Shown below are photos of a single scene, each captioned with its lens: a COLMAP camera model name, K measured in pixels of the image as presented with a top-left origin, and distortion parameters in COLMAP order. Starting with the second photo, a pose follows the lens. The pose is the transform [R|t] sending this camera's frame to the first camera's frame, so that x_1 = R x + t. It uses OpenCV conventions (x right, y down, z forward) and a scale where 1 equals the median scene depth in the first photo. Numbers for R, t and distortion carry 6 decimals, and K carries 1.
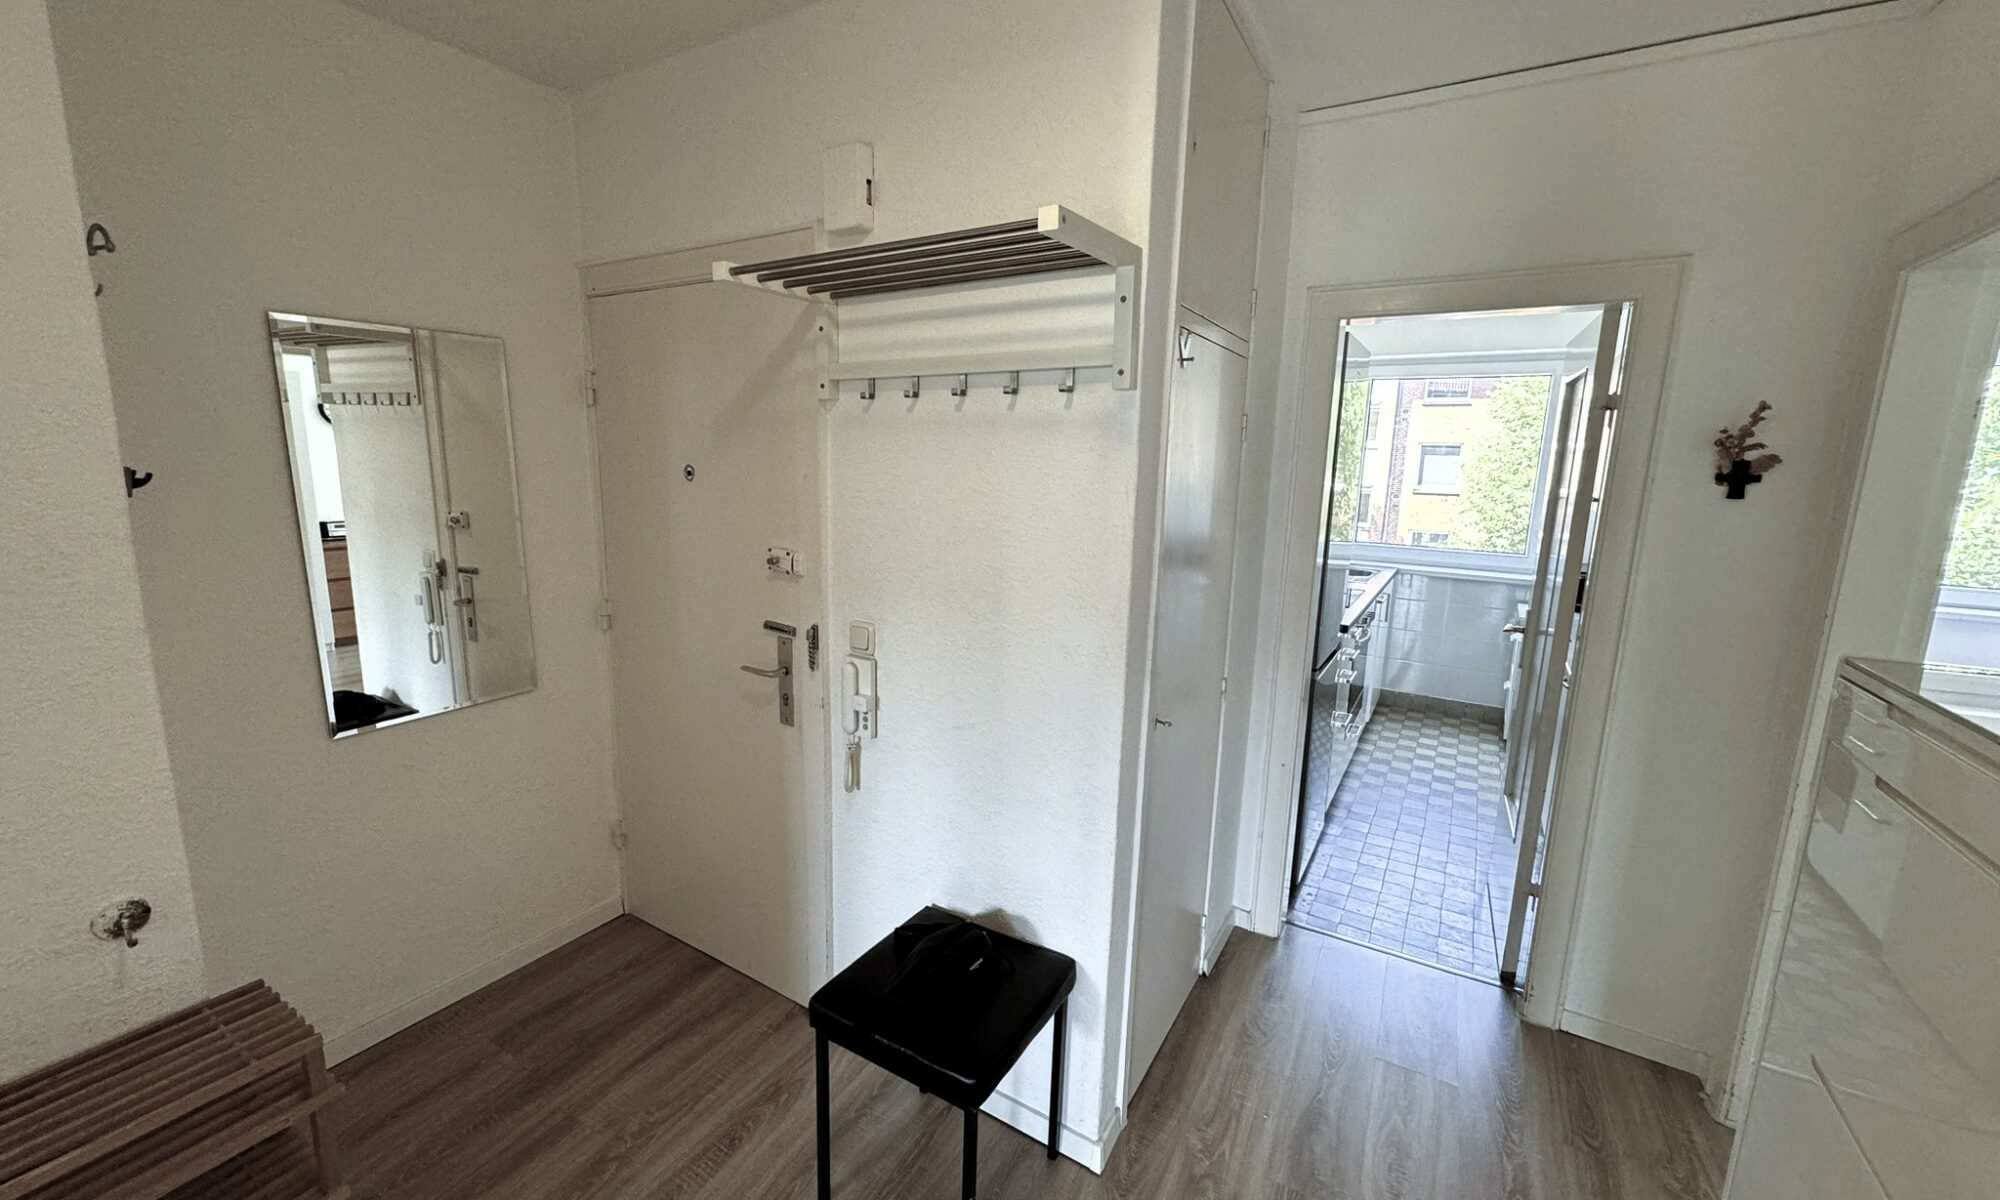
lens RADIAL K [[792.6, 0, 998.0], [0, 792.6, 604.6], [0, 0, 1]] dist [-0.001415, -0.000184]
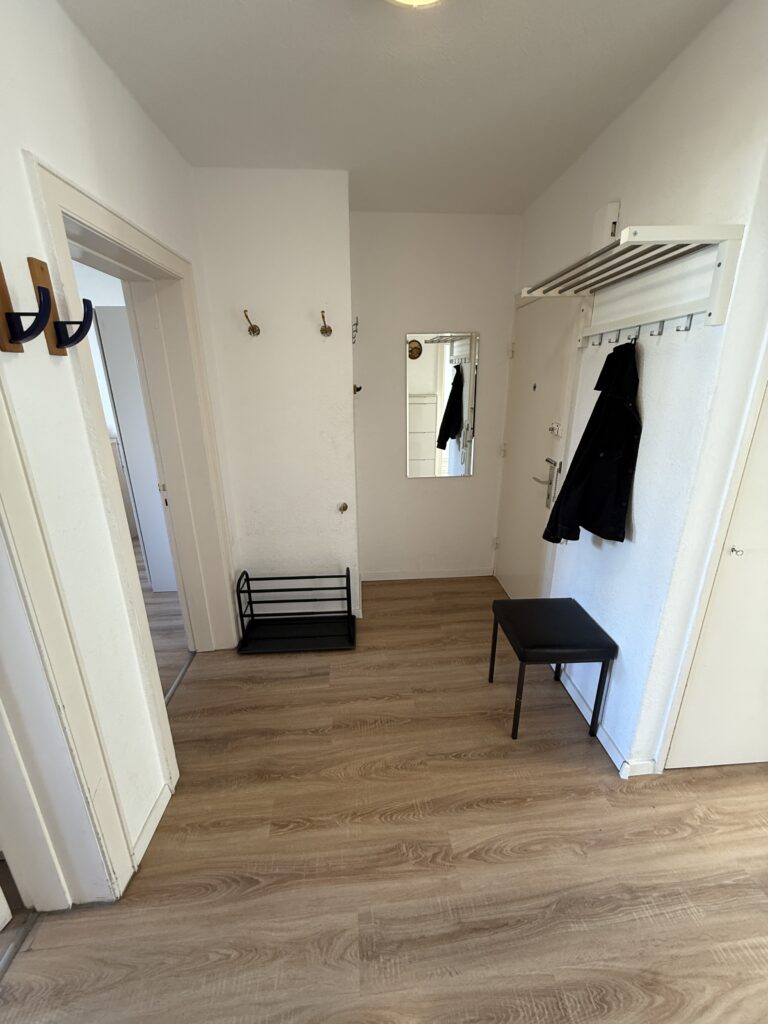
lens RADIAL K [[406.7, 0, 382.3], [0, 406.7, 510.0], [0, 0, 1]] dist [0.001267, 0.000049]
pose [[0.574005, 0.226810, -0.786814, 0.379377], [-0.130859, 0.973933, 0.185284, 0.014303], [0.808328, -0.003392, 0.588722, -0.004114]]
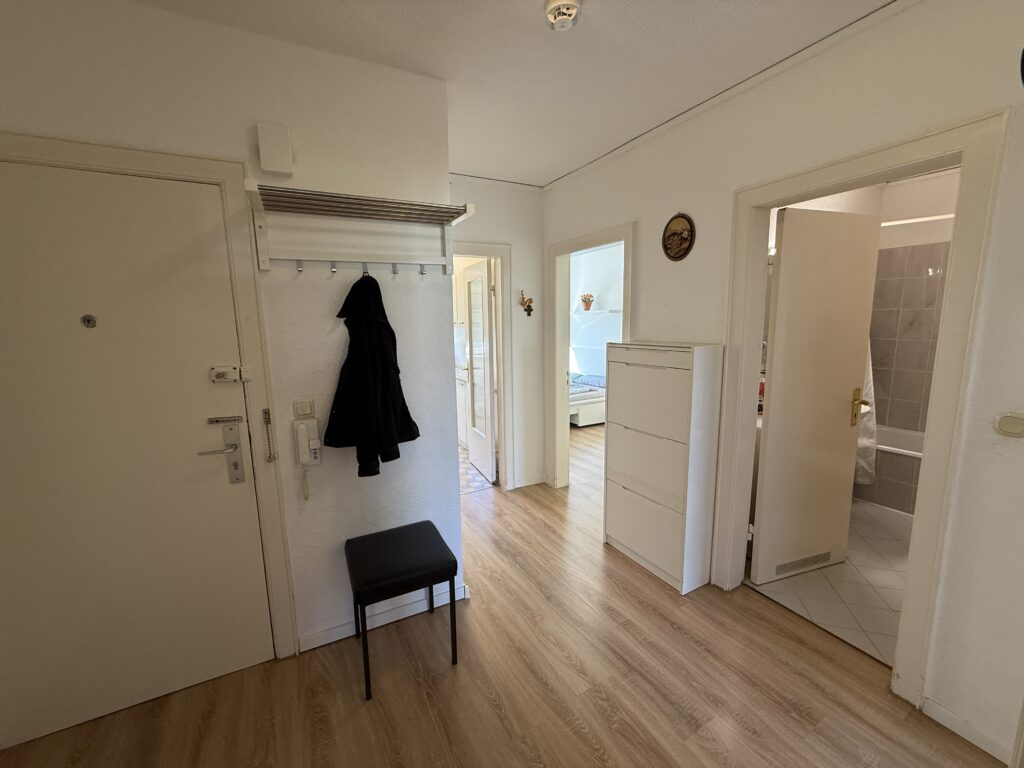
lens RADIAL K [[406.7, 0, 512.0], [0, 406.7, 384.0], [0, 0, 1]] dist [0.001267, 0.000049]
pose [[0.506528, -0.167929, 0.845712, -0.691337], [0.188948, 0.978628, 0.081154, 0.003275], [-0.841265, 0.118689, 0.527433, 0.138582]]
